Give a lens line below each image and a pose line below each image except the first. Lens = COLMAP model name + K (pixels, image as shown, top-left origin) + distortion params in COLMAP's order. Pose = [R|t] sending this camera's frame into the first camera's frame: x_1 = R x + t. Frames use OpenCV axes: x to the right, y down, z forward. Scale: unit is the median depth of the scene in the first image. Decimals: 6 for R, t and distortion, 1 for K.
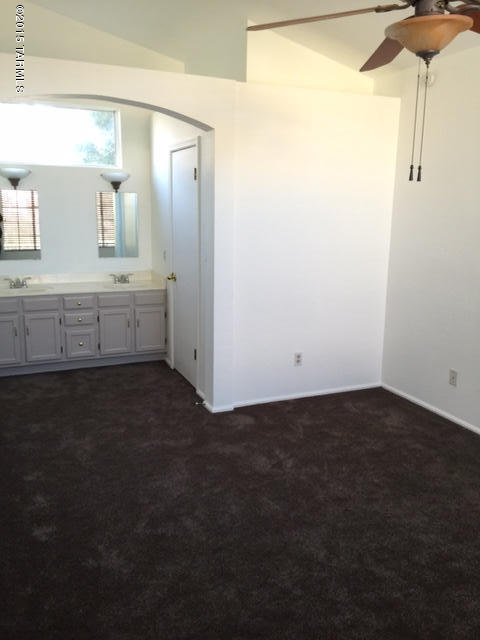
lens RADIAL K [[563.5, 0, 241.0], [0, 563.5, 320.6], [0, 0, 1]] dist [0.077265, -0.071421]
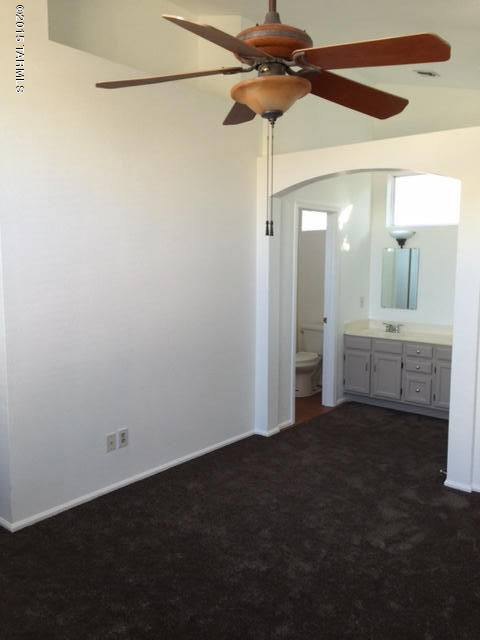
lens RADIAL K [[563.5, 0, 242.0], [0, 563.5, 320.8], [0, 0, 1]] dist [0.077265, -0.071421]
pose [[0.424938, 0.092579, -0.900476, 0.539016], [-0.180356, 0.983471, 0.016002, -0.045697], [0.887074, 0.155606, 0.434611, 0.240847]]
